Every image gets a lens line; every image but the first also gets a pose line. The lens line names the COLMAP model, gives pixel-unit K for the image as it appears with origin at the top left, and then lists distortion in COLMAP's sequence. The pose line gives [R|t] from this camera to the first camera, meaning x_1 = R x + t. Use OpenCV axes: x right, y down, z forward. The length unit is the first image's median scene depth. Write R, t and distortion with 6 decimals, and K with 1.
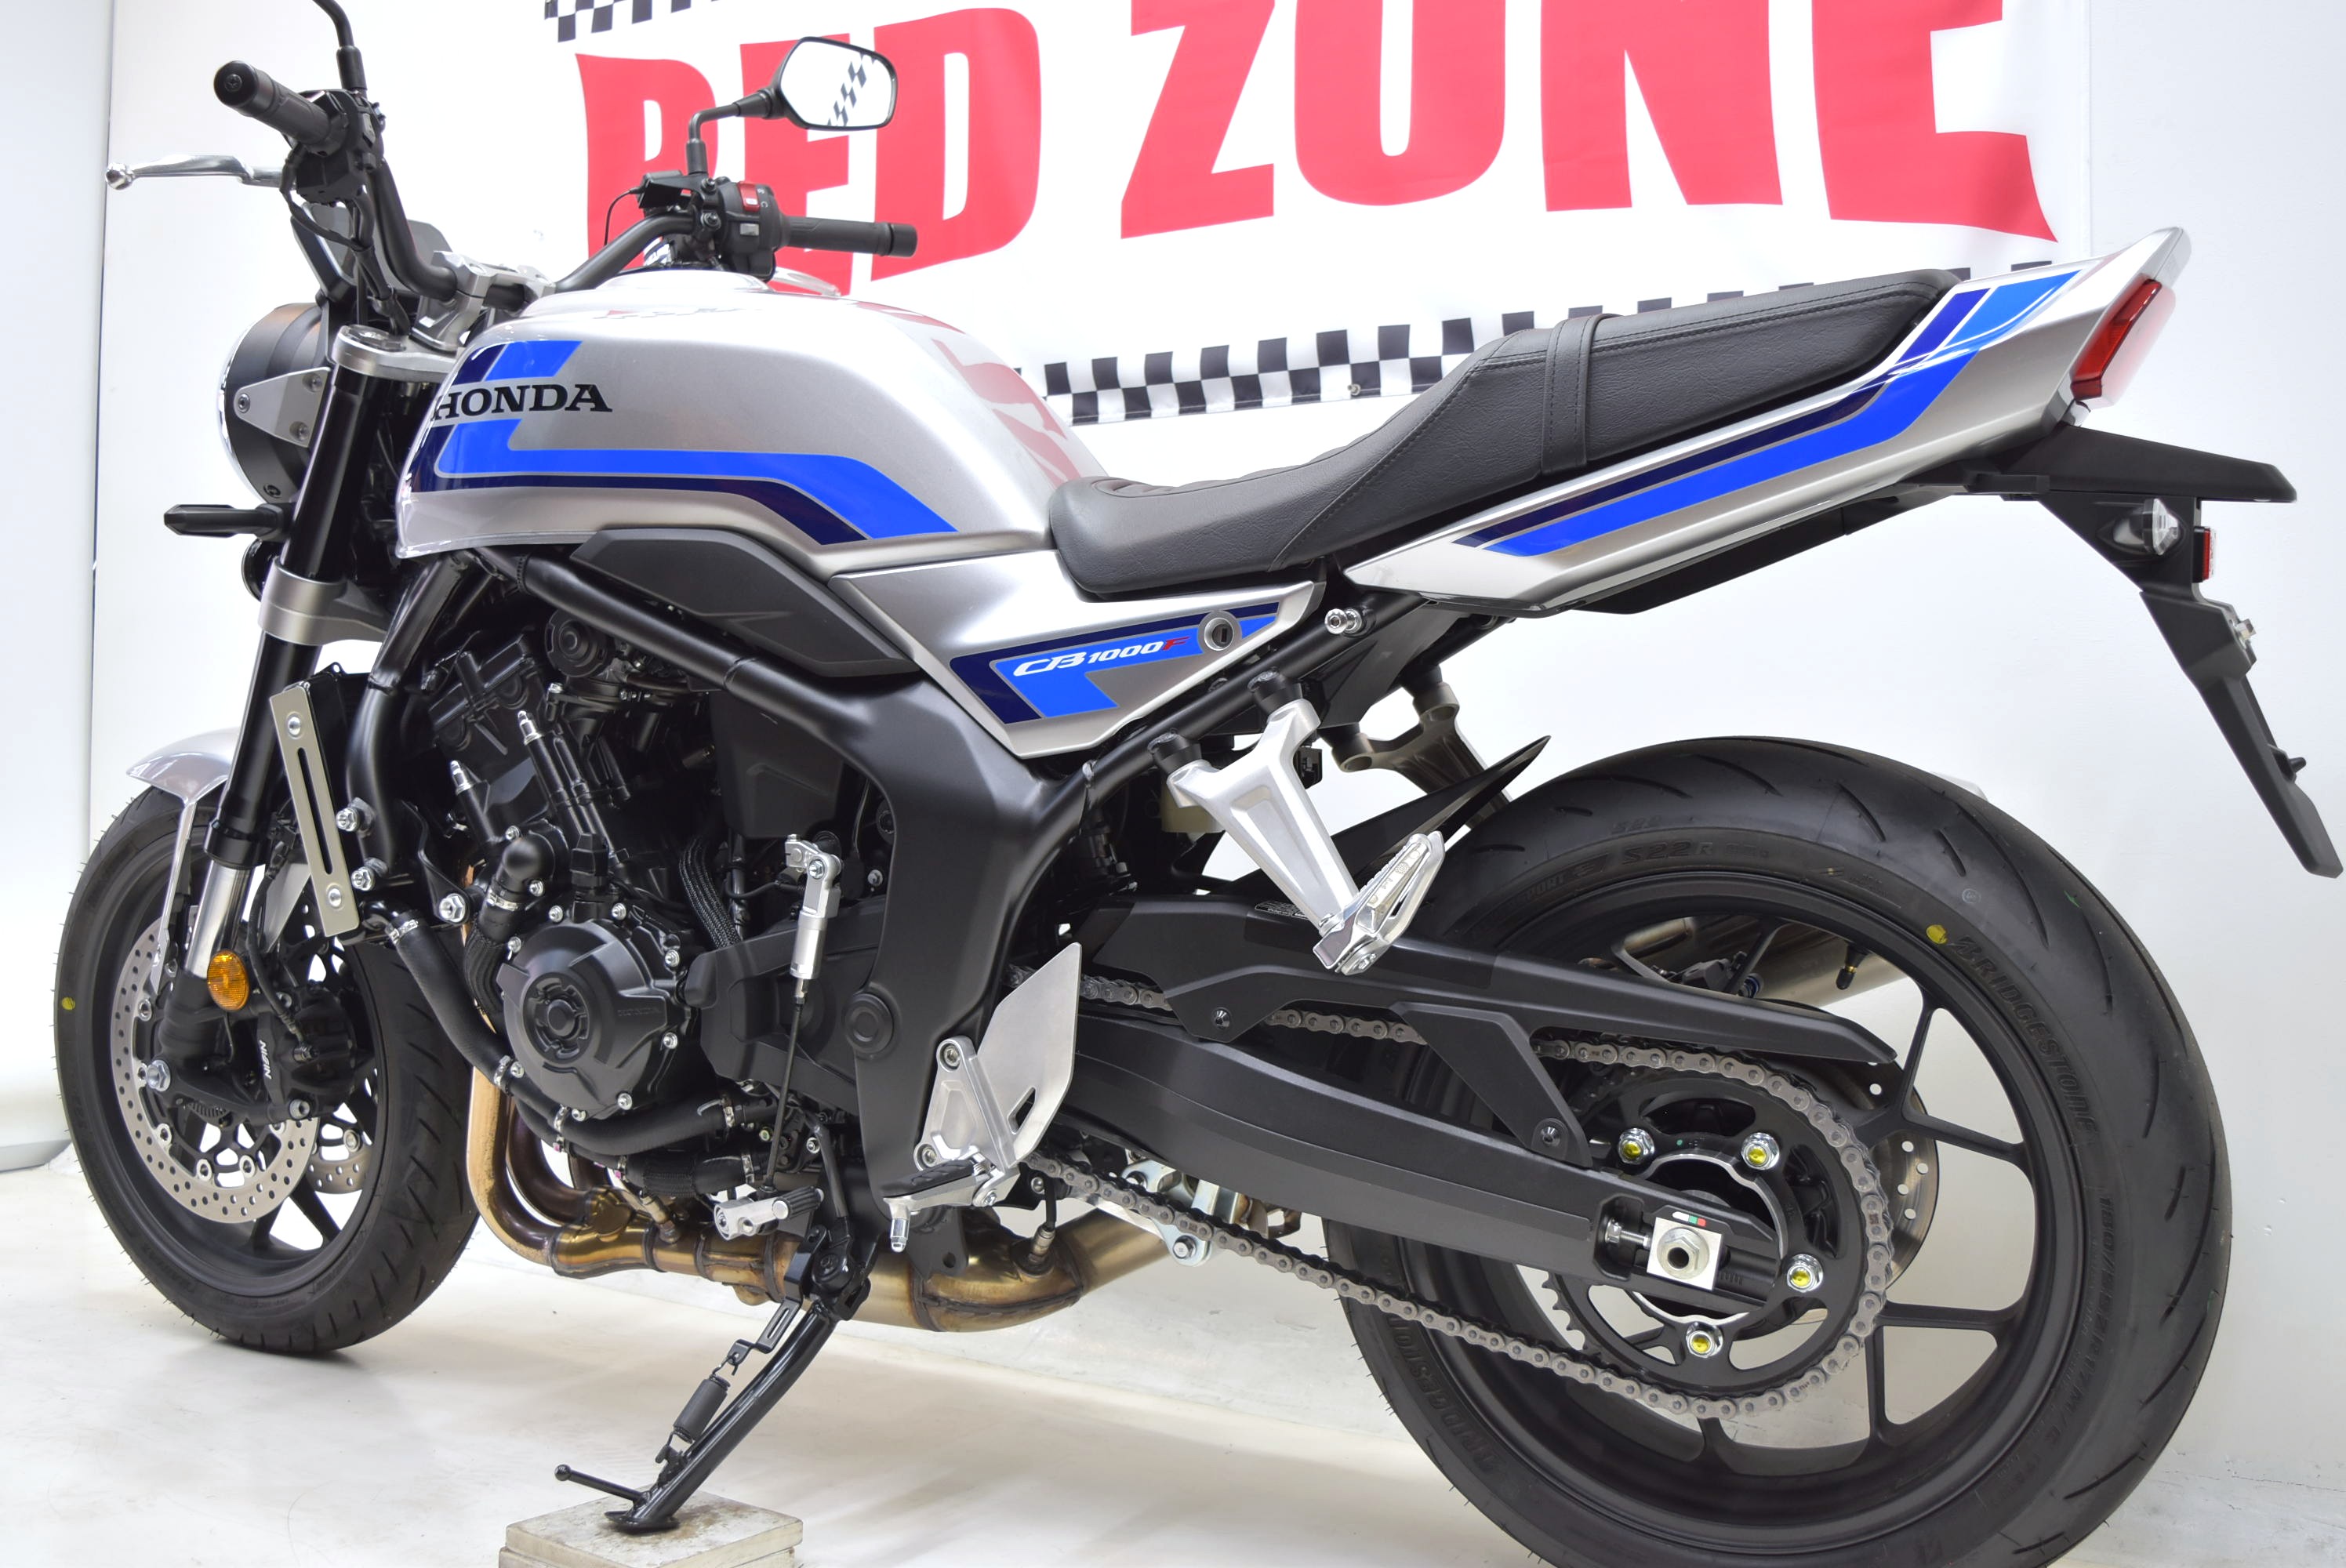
lens RADIAL K [[2296.3, 0, 1173.0], [0, 2296.3, 784.0], [0, 0, 1]] dist [-0.091151, -0.002350]
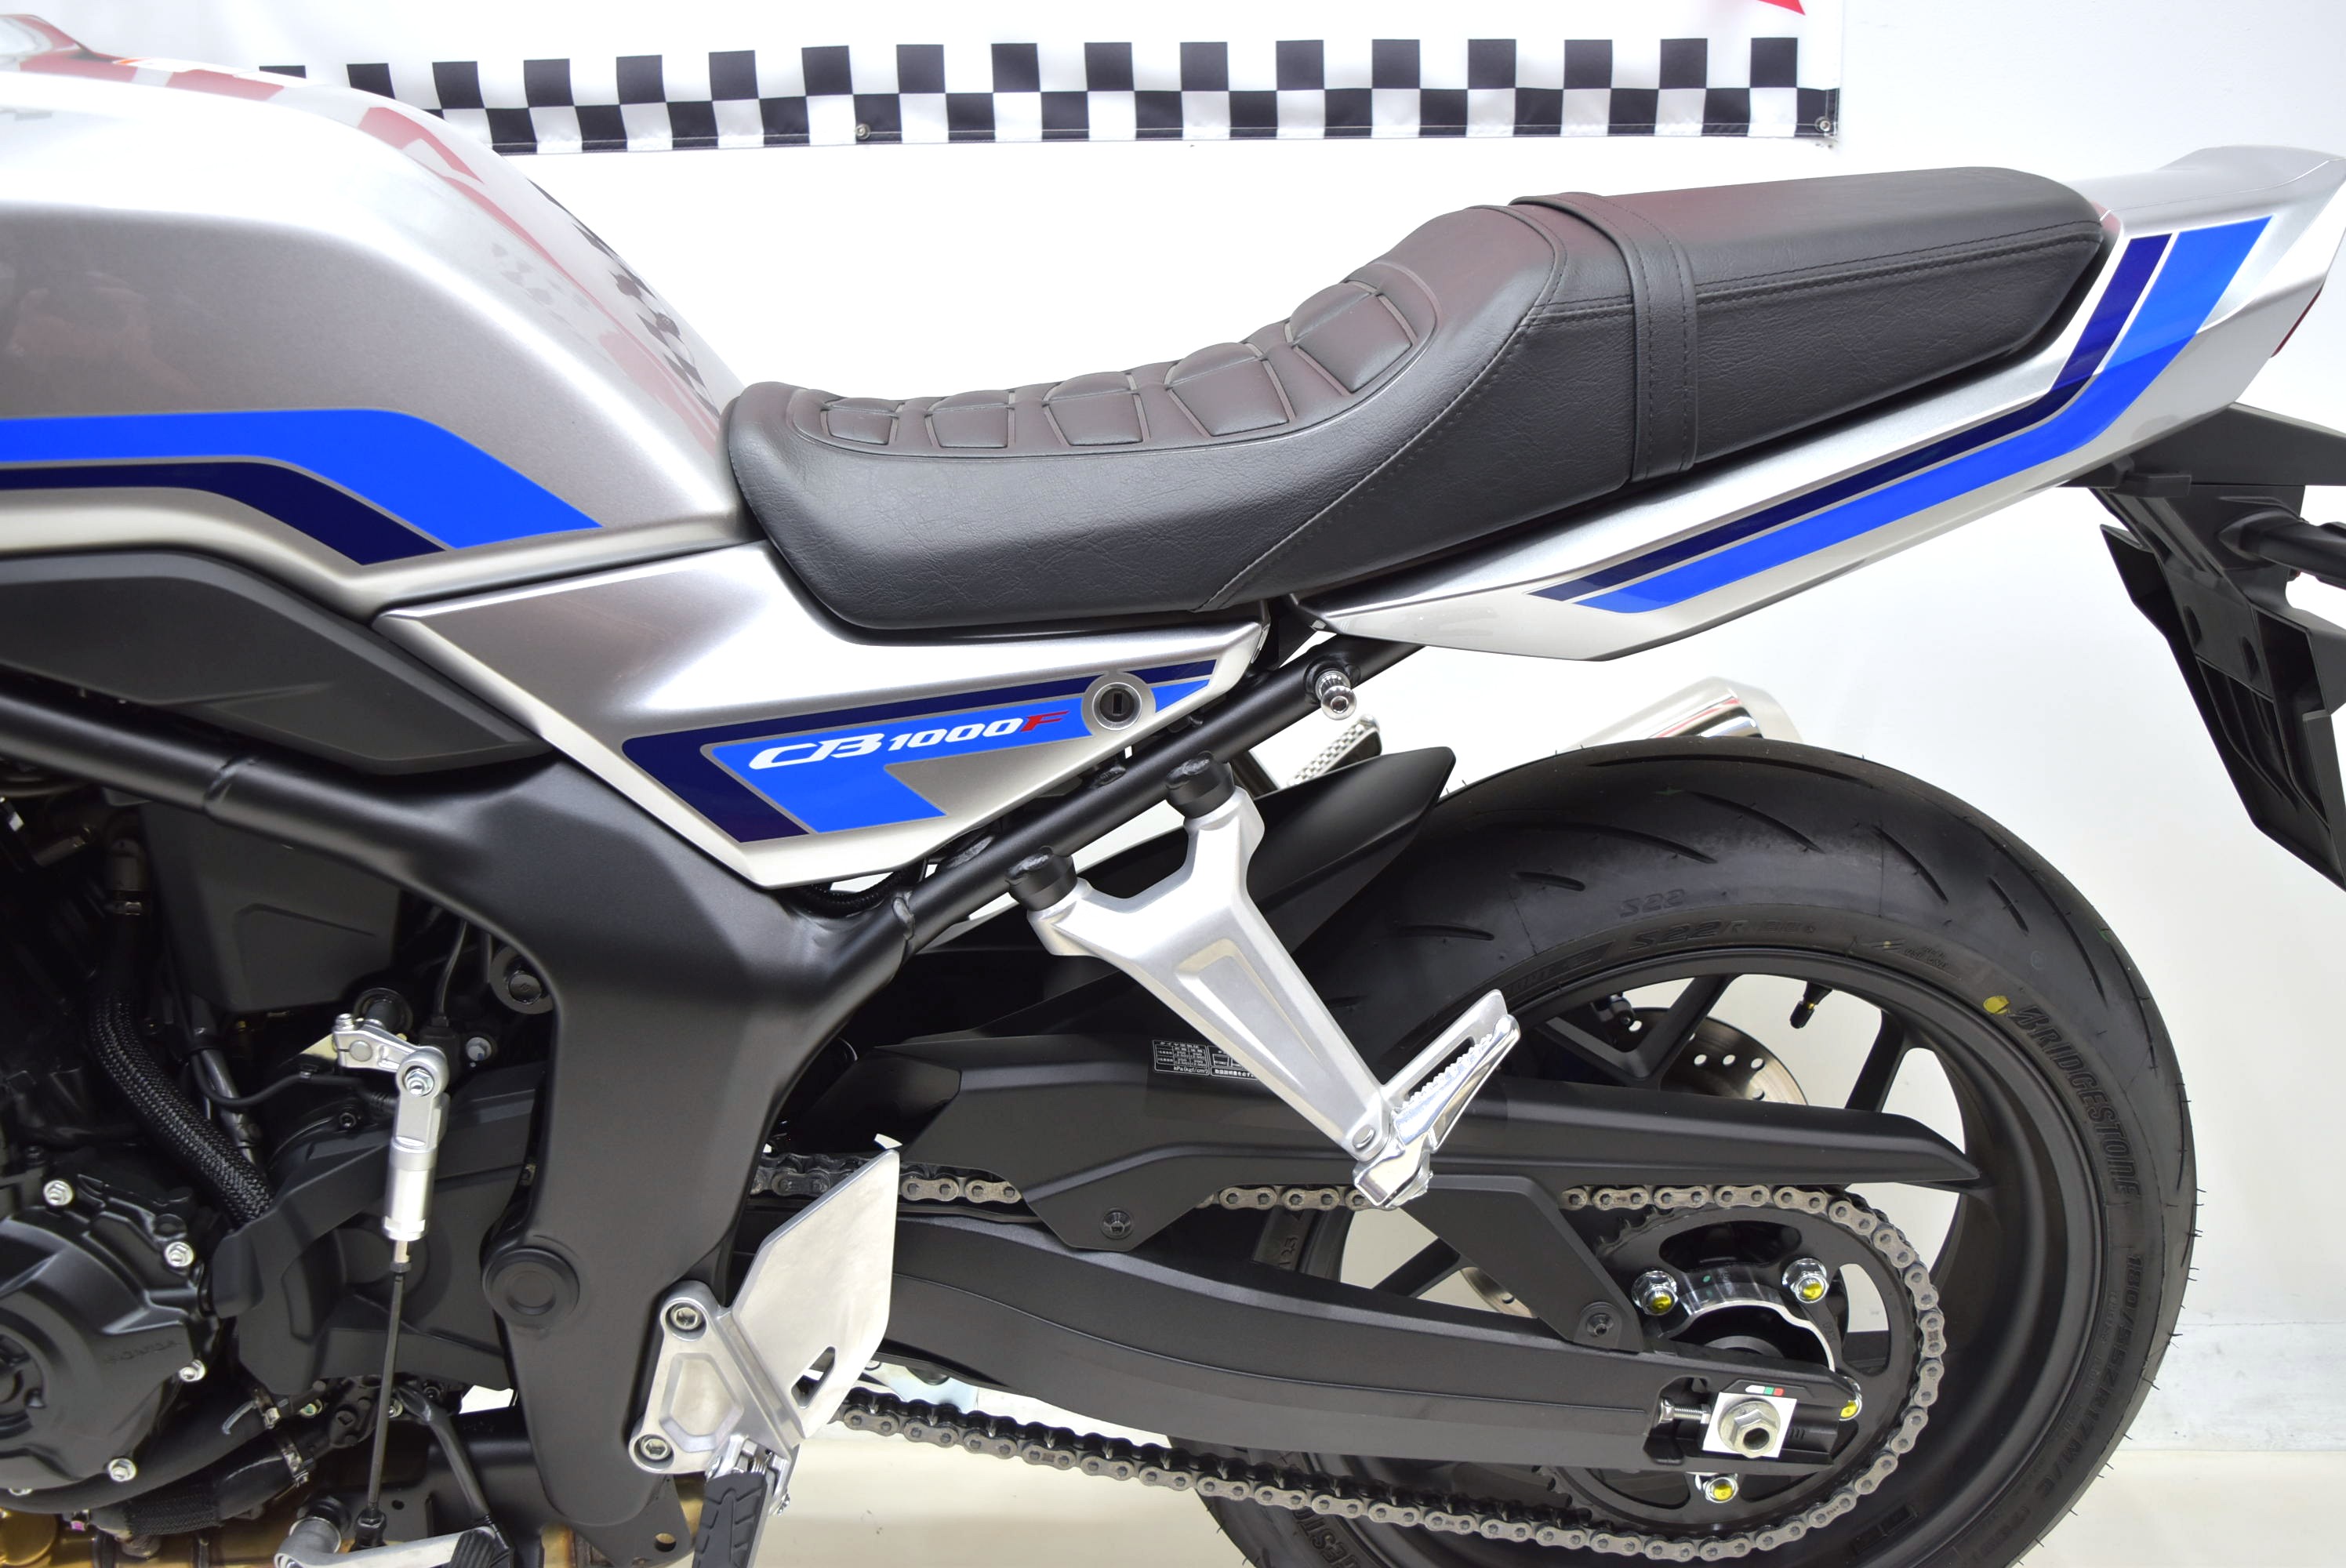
lens RADIAL K [[2131.6, 0, 1173.0], [0, 2131.6, 784.0], [0, 0, 1]] dist [-0.081731, 0.009831]
pose [[0.862293, -0.151896, 0.483092, -0.246233], [0.020842, 0.963792, 0.265838, -0.191457], [-0.505980, -0.219162, 0.834238, 0.441430]]
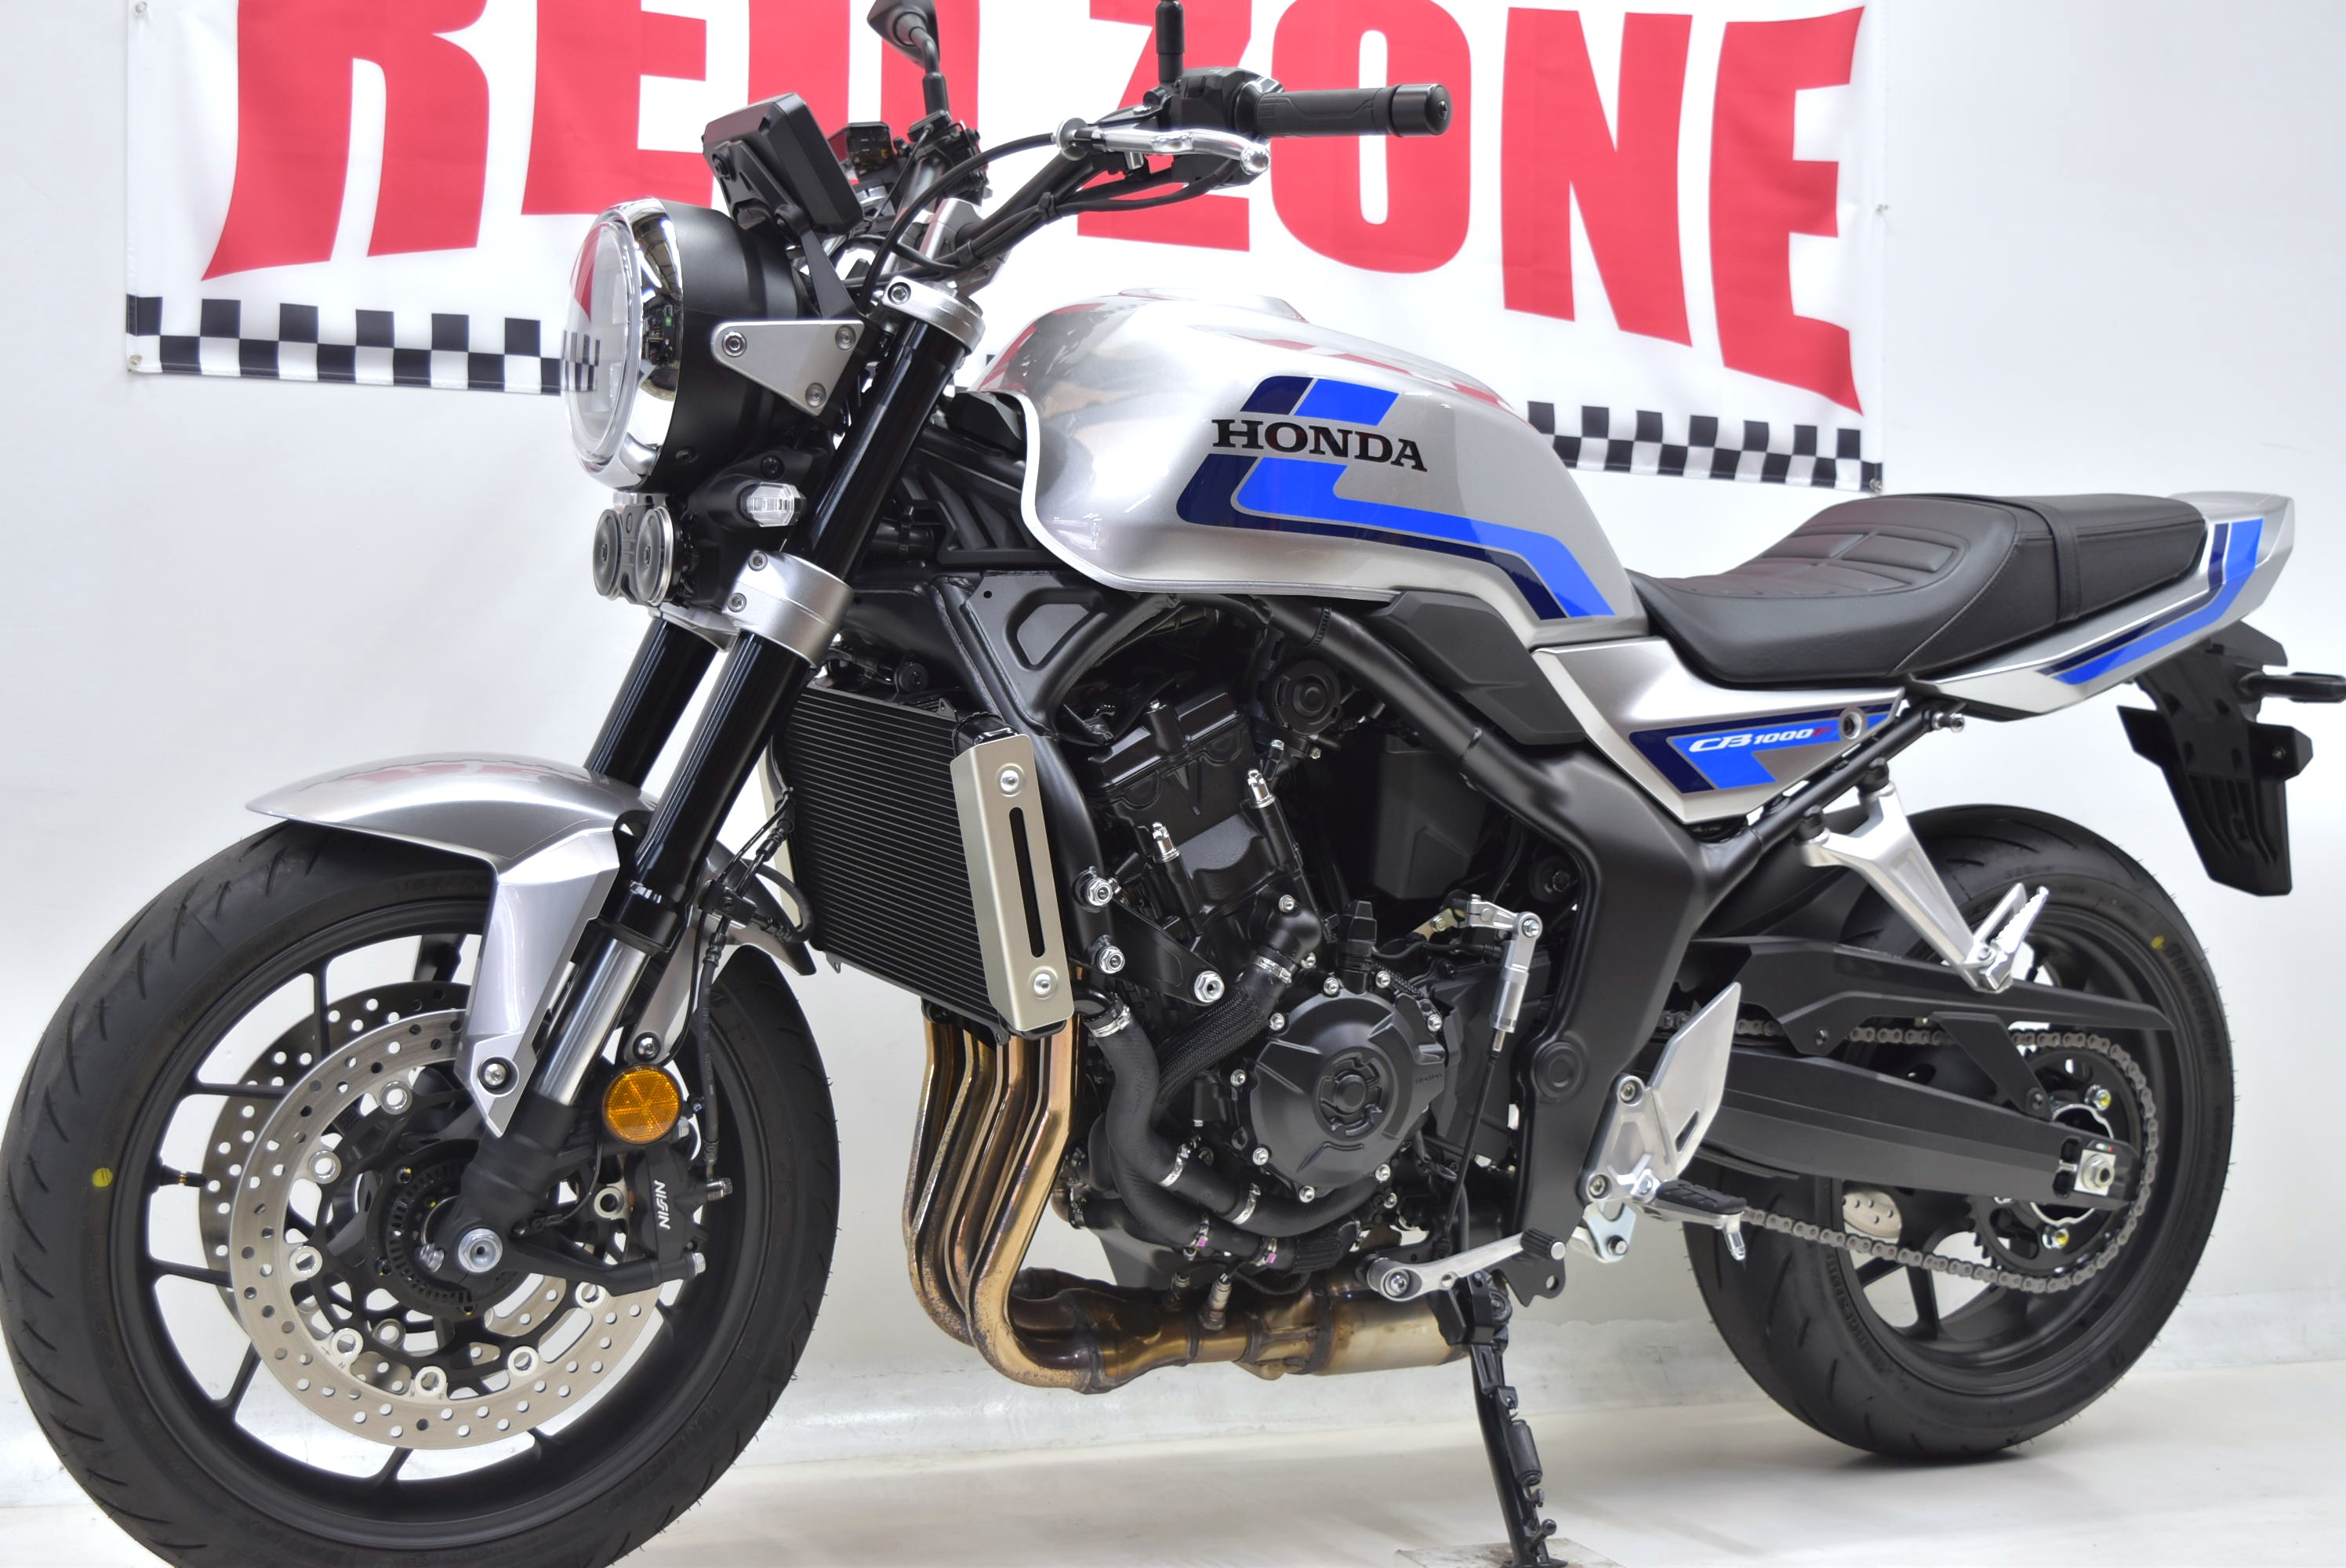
lens RADIAL K [[3027.0, 0, 1173.0], [0, 3027.0, 784.0], [0, 0, 1]] dist [-0.080683, 0.035590]
pose [[0.557674, -0.003808, 0.830051, -1.419969], [-0.023222, 0.999527, 0.020187, -0.053989], [-0.829735, -0.030533, 0.557322, 0.369008]]
